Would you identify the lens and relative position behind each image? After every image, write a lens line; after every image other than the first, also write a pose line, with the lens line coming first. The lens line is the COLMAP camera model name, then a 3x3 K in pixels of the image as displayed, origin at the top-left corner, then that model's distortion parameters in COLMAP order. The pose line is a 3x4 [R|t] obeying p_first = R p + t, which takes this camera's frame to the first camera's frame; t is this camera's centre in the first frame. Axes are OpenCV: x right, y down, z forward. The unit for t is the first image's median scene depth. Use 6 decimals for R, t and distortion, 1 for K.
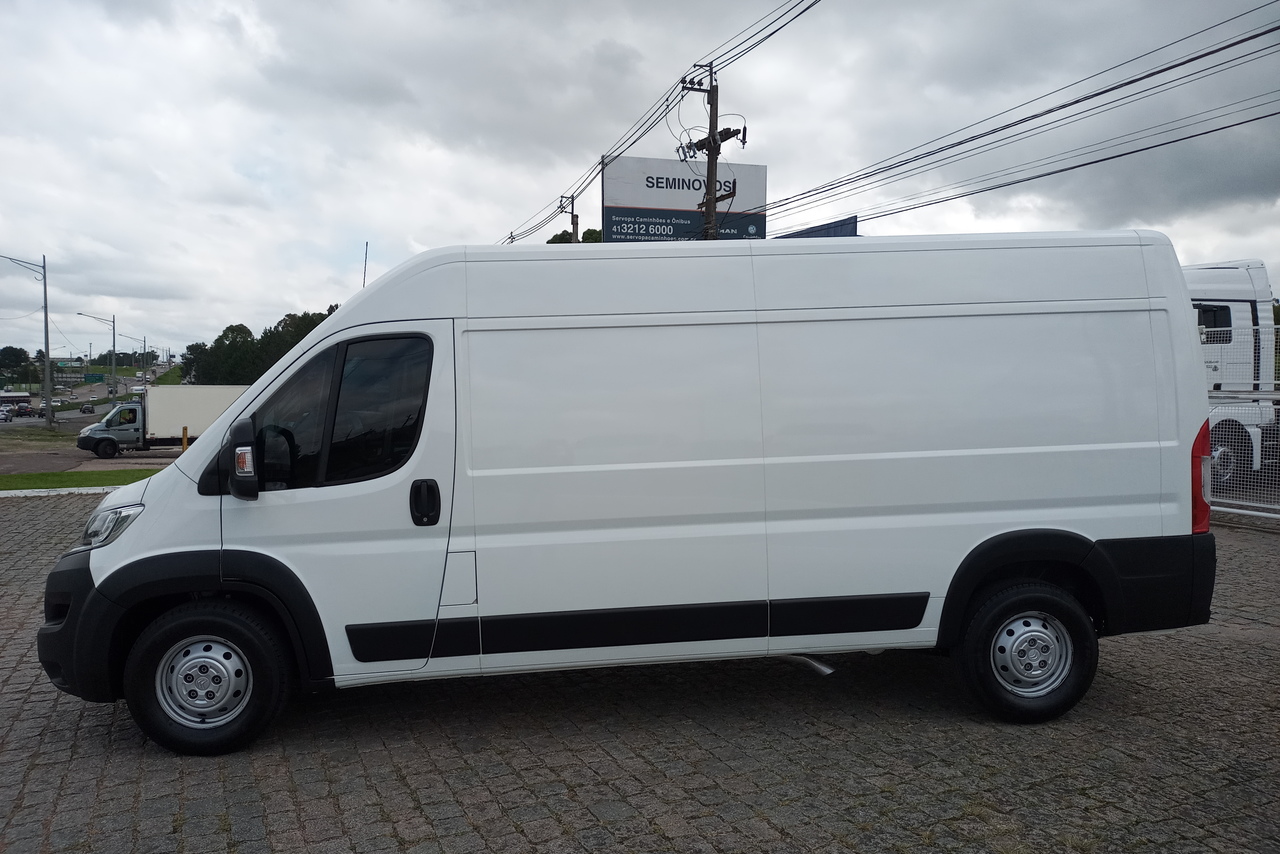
lens RADIAL K [[936.5, 0, 638.4], [0, 936.5, 421.9], [0, 0, 1]] dist [0.044728, -0.051561]
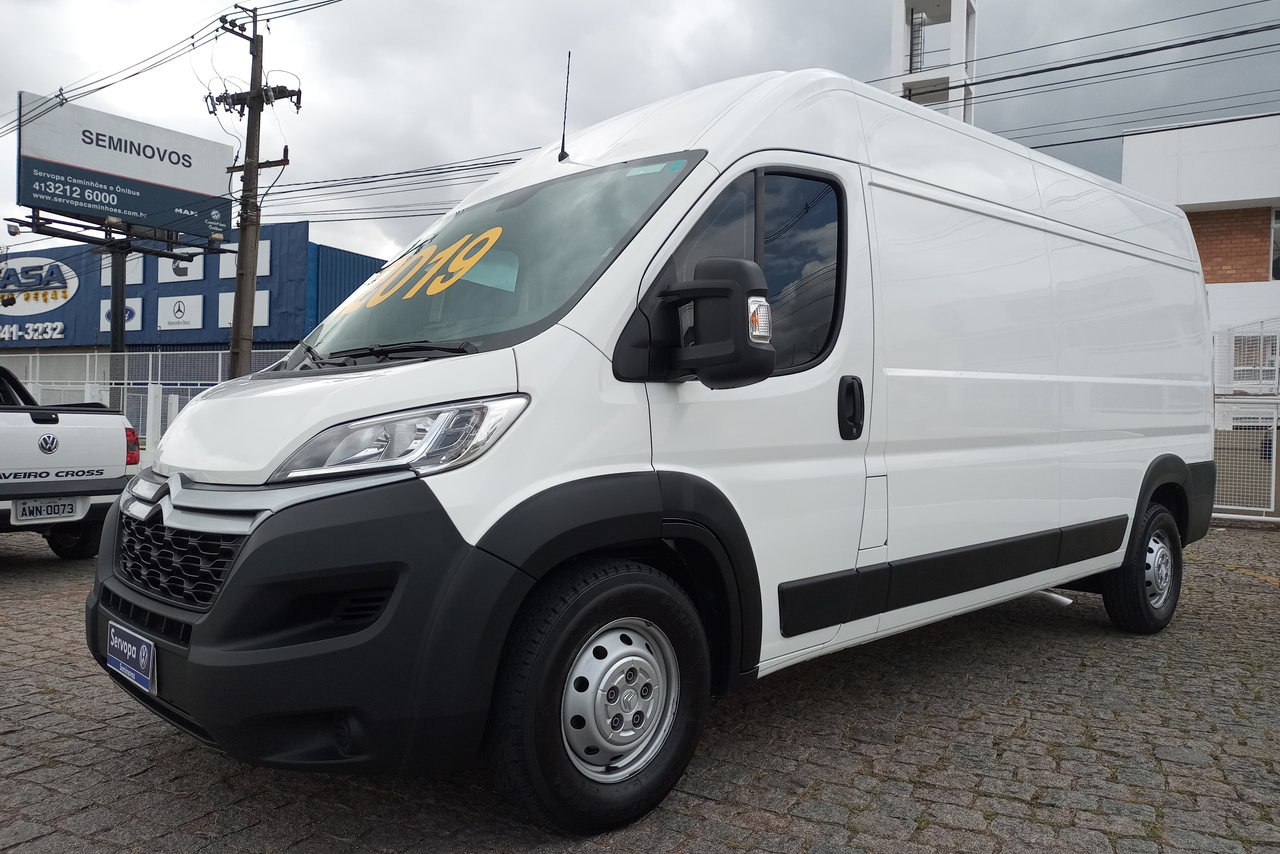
lens RADIAL K [[936.5, 0, 638.4], [0, 936.5, 421.9], [0, 0, 1]] dist [0.044728, -0.051561]
pose [[0.800337, 0.022524, 0.599127, -0.153859], [-0.006009, 0.999545, -0.029551, 0.023114], [-0.599520, 0.020051, 0.800109, 0.100168]]
